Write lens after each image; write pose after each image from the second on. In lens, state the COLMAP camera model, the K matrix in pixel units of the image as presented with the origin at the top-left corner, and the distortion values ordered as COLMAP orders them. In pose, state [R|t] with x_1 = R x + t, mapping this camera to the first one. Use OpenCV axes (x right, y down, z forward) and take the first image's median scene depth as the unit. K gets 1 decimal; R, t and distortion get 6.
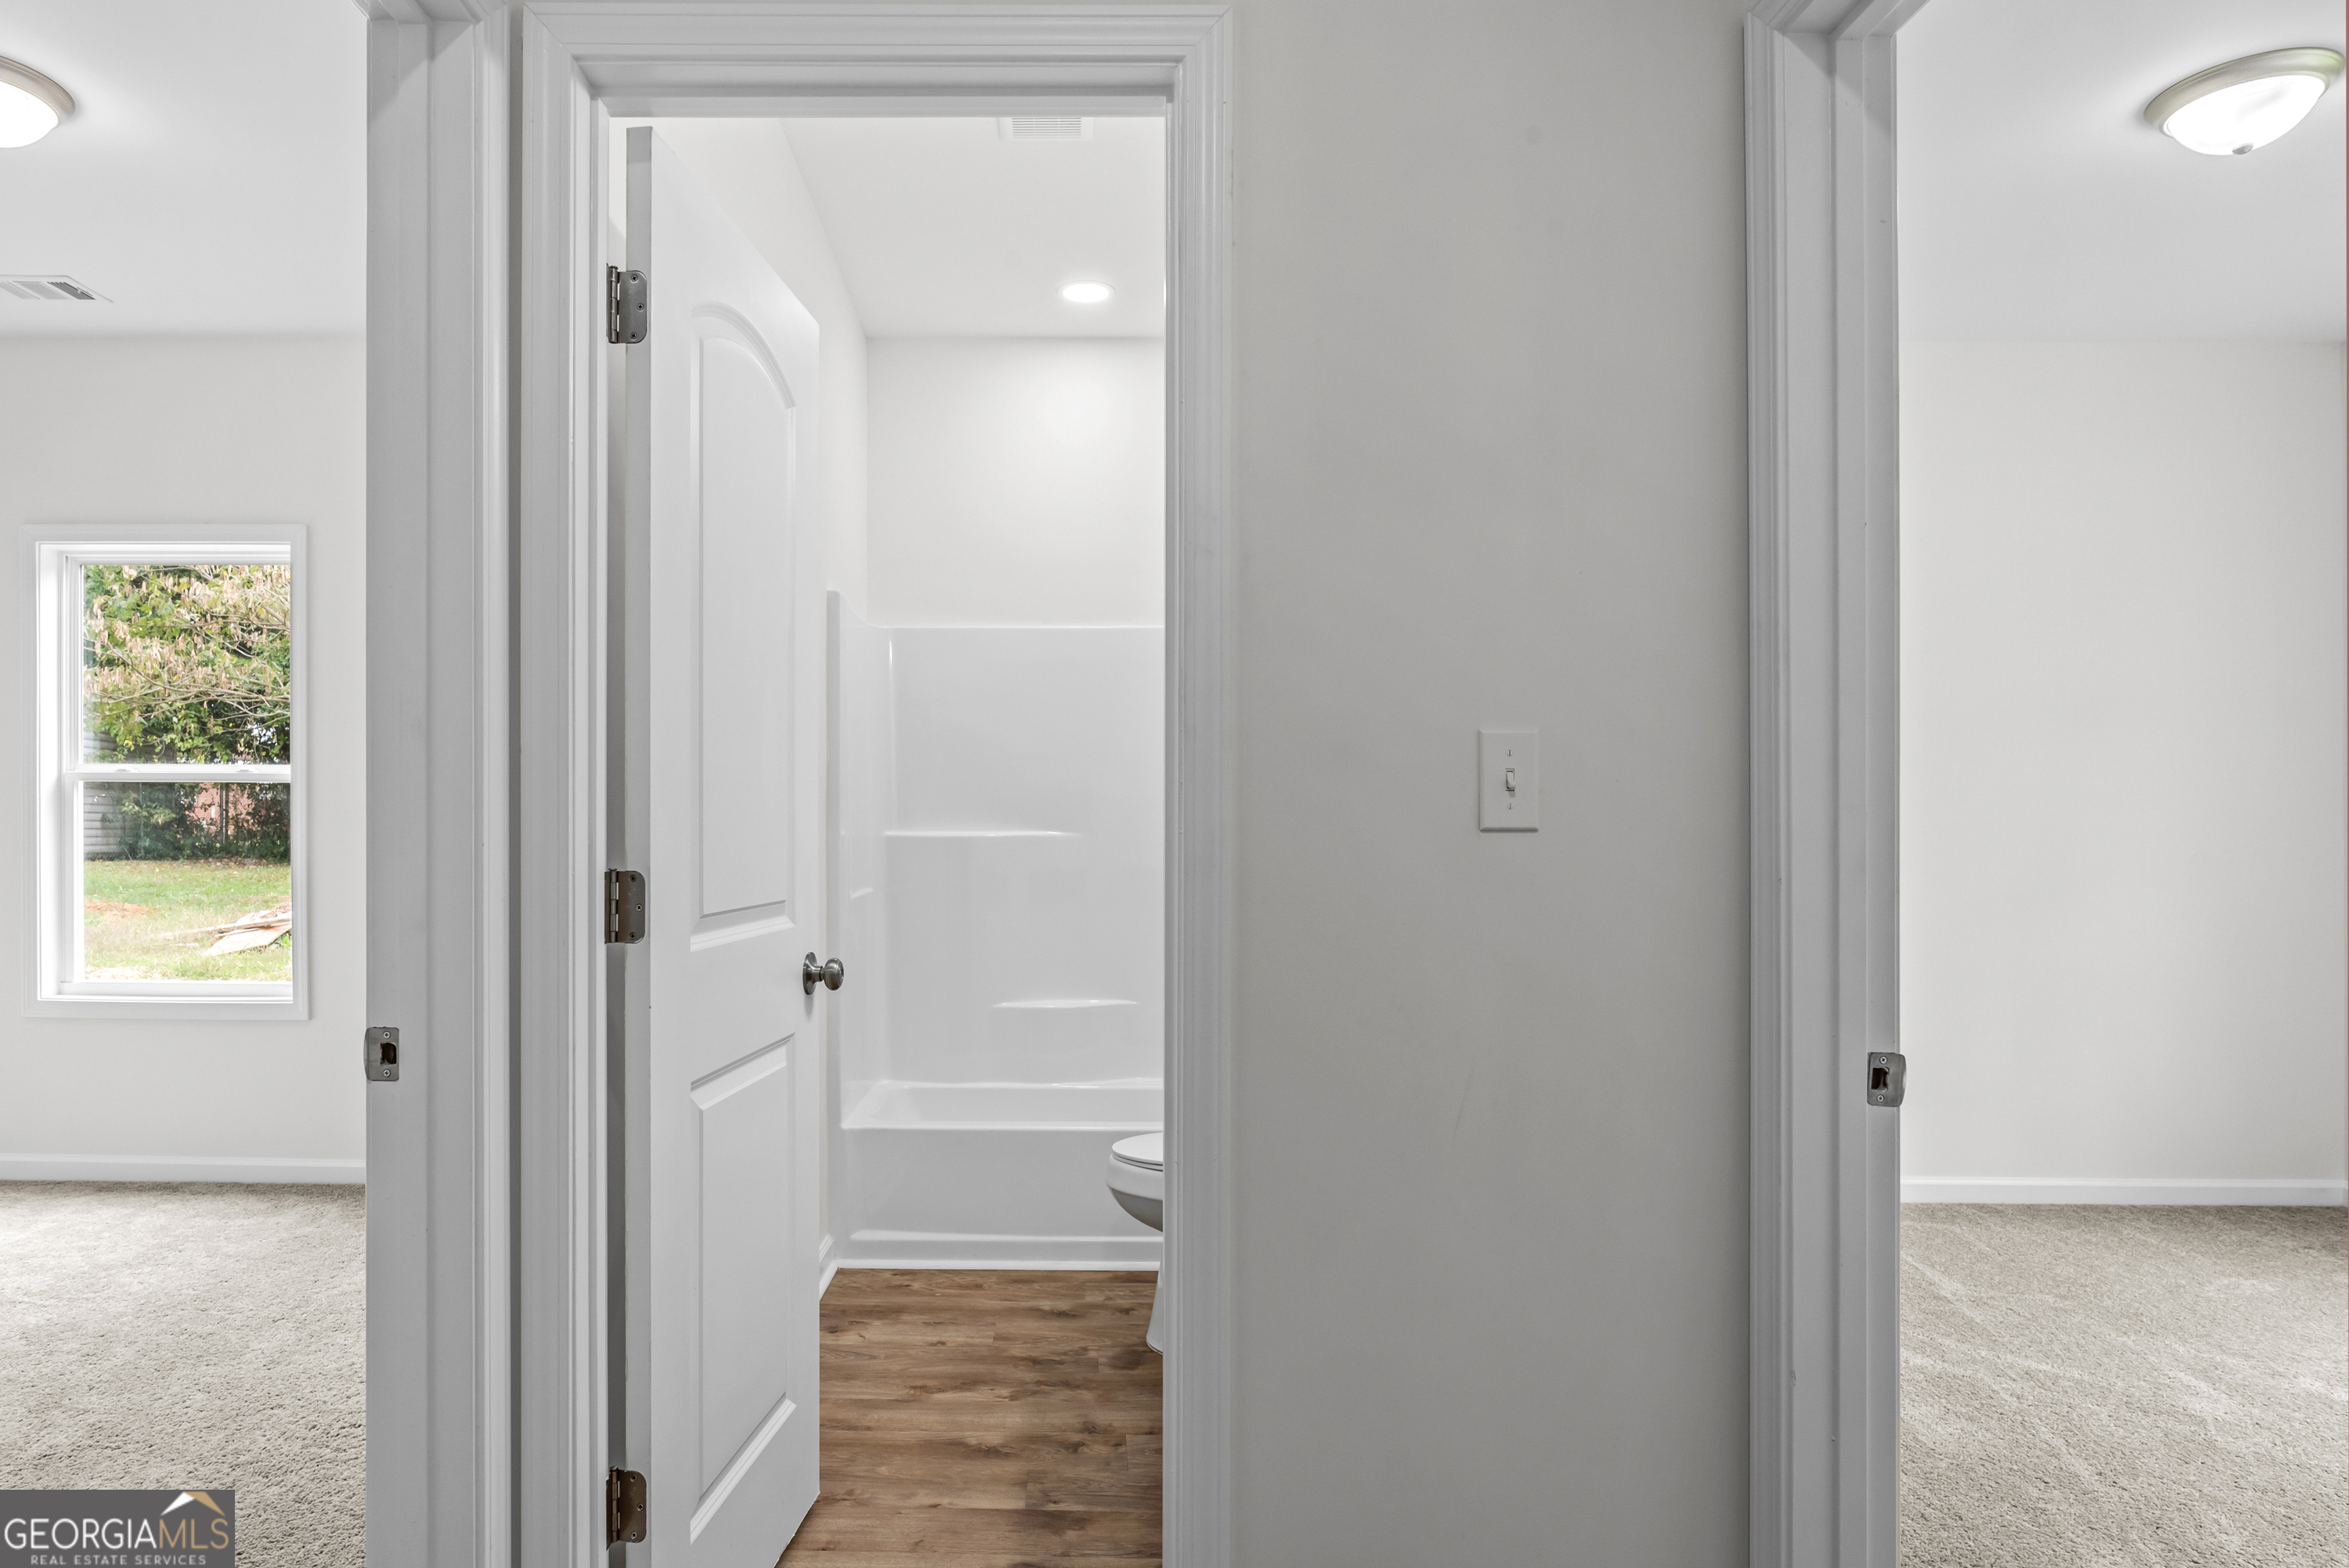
lens RADIAL K [[1486.5, 0, 1172.5], [0, 1486.5, 829.0], [0, 0, 1]] dist [-0.003544, -0.000834]
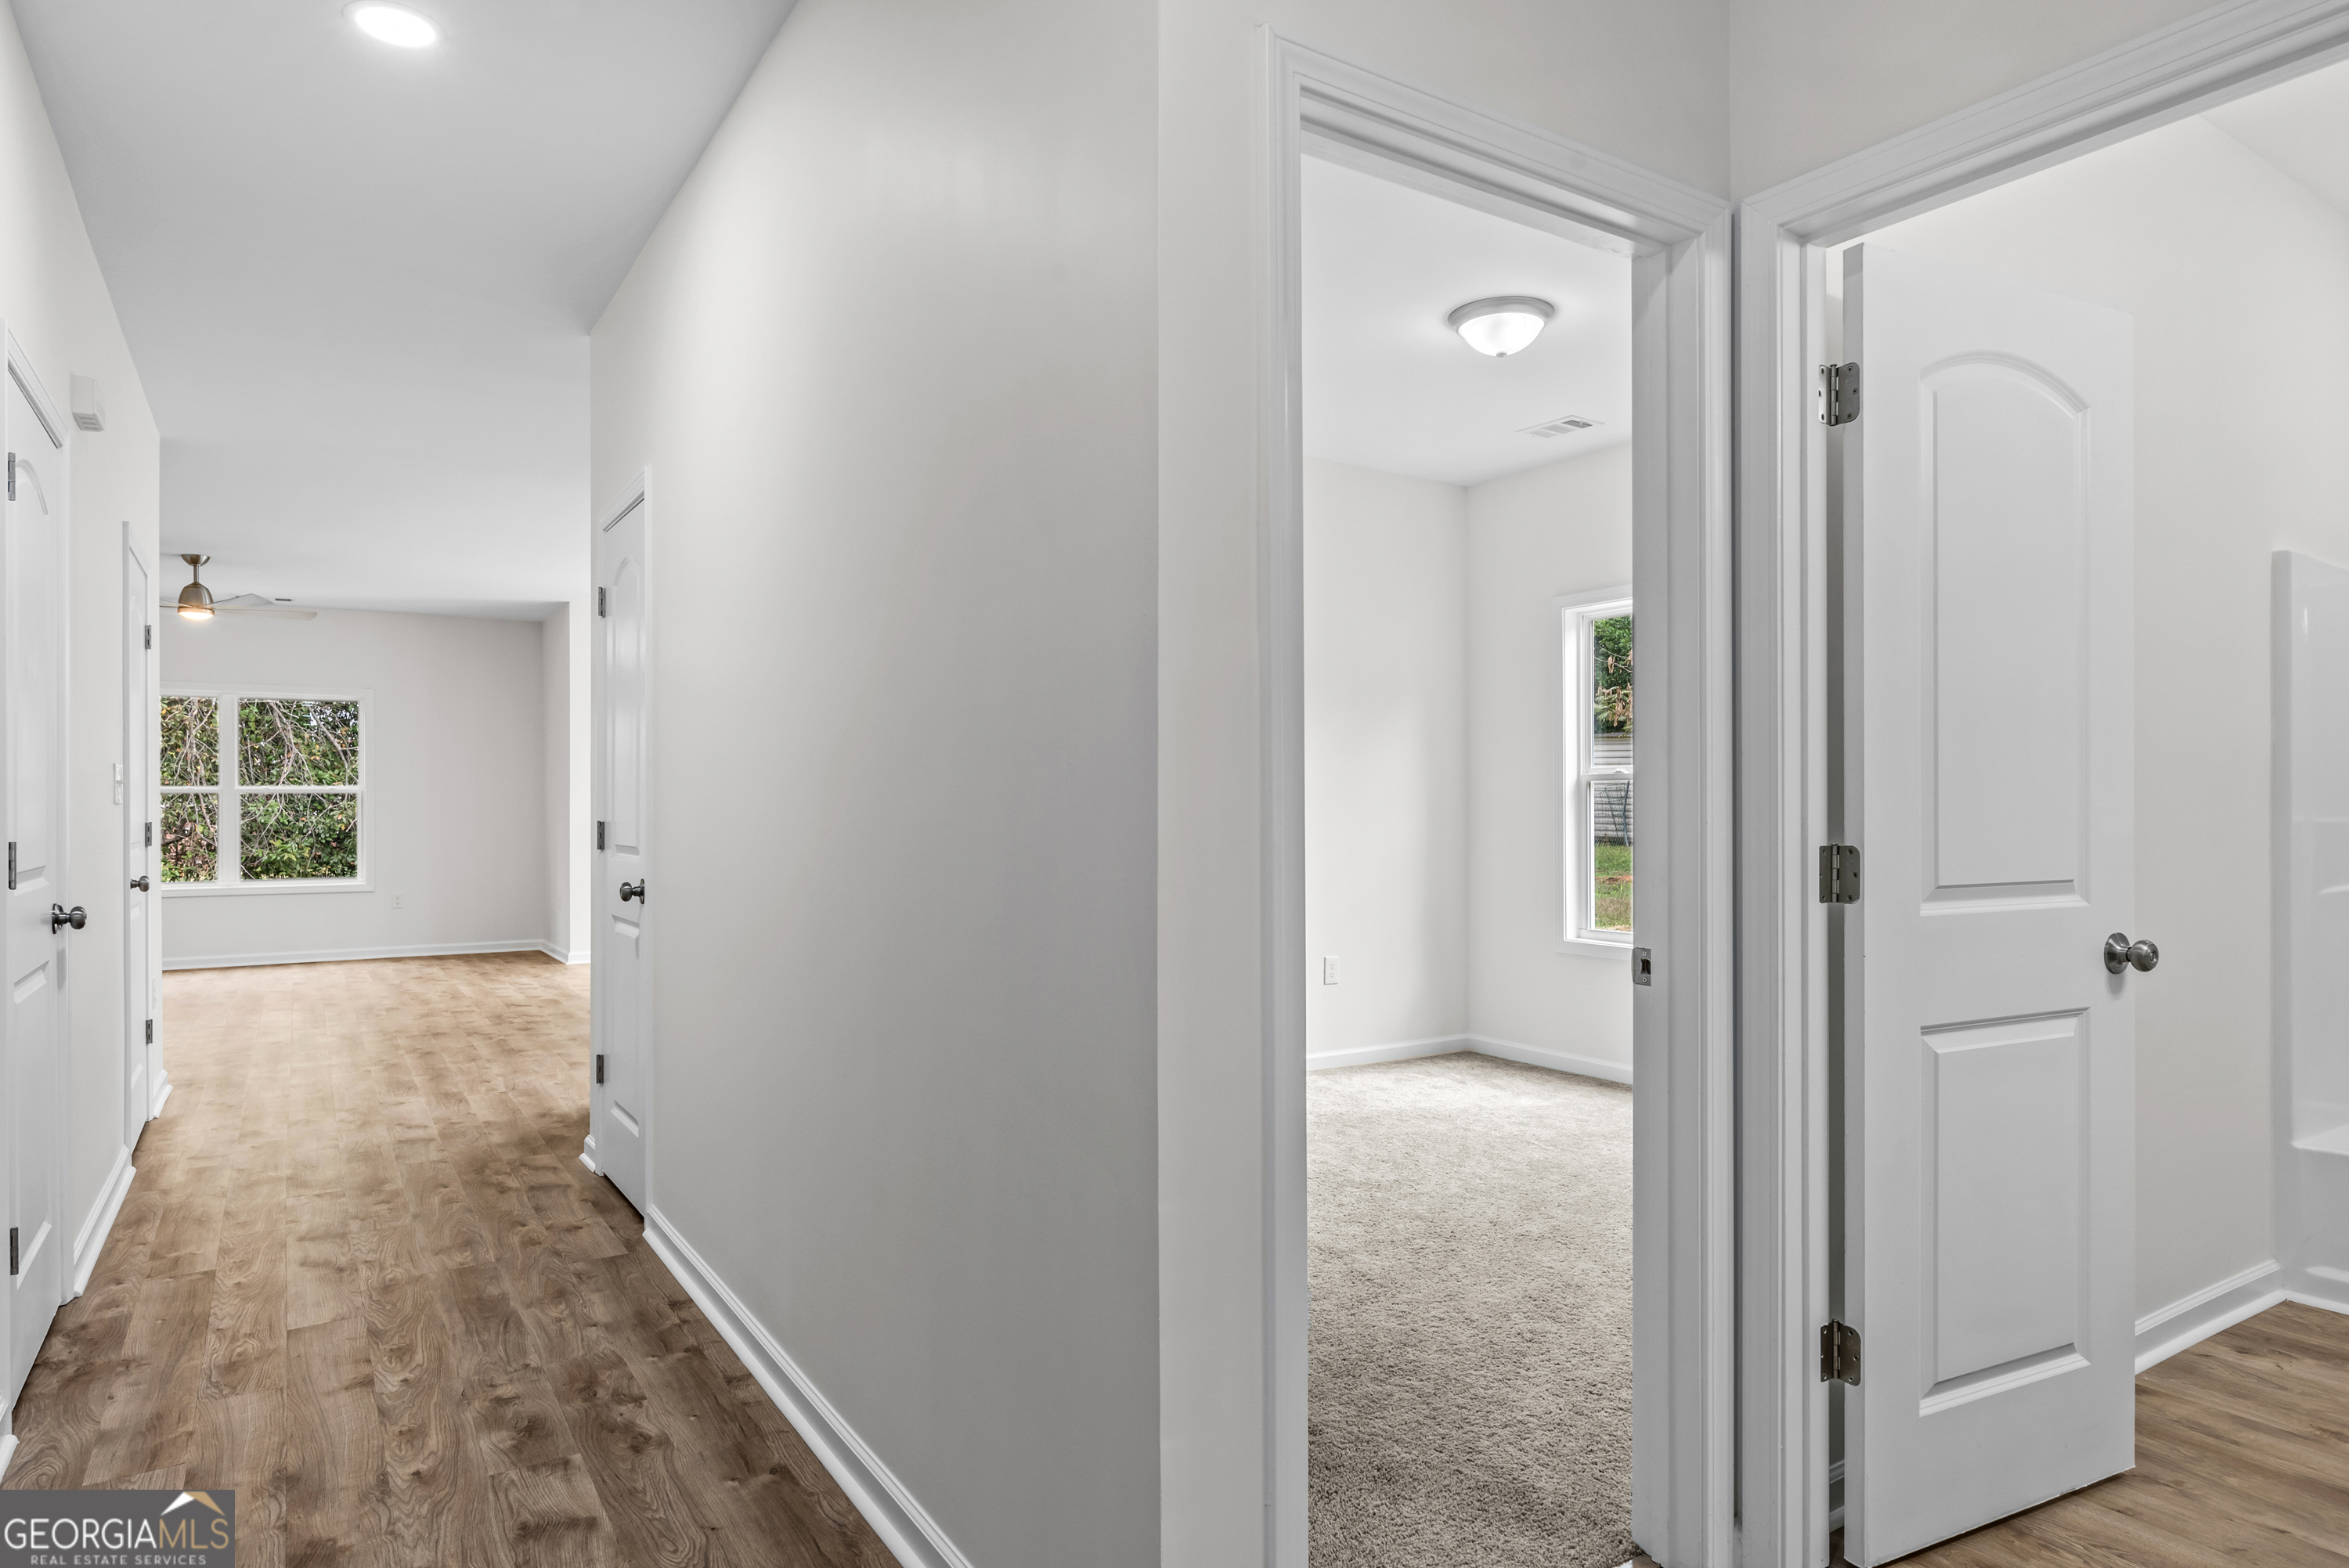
lens RADIAL K [[1359.1, 0, 1173.3], [0, 1359.1, 823.9], [0, 0, 1]] dist [-0.000829, -0.000133]
pose [[0.579229, 0.001384, -0.815164, 0.142860], [0.002907, 0.999989, 0.003763, 0.002351], [0.815160, -0.004549, 0.579219, -0.073818]]
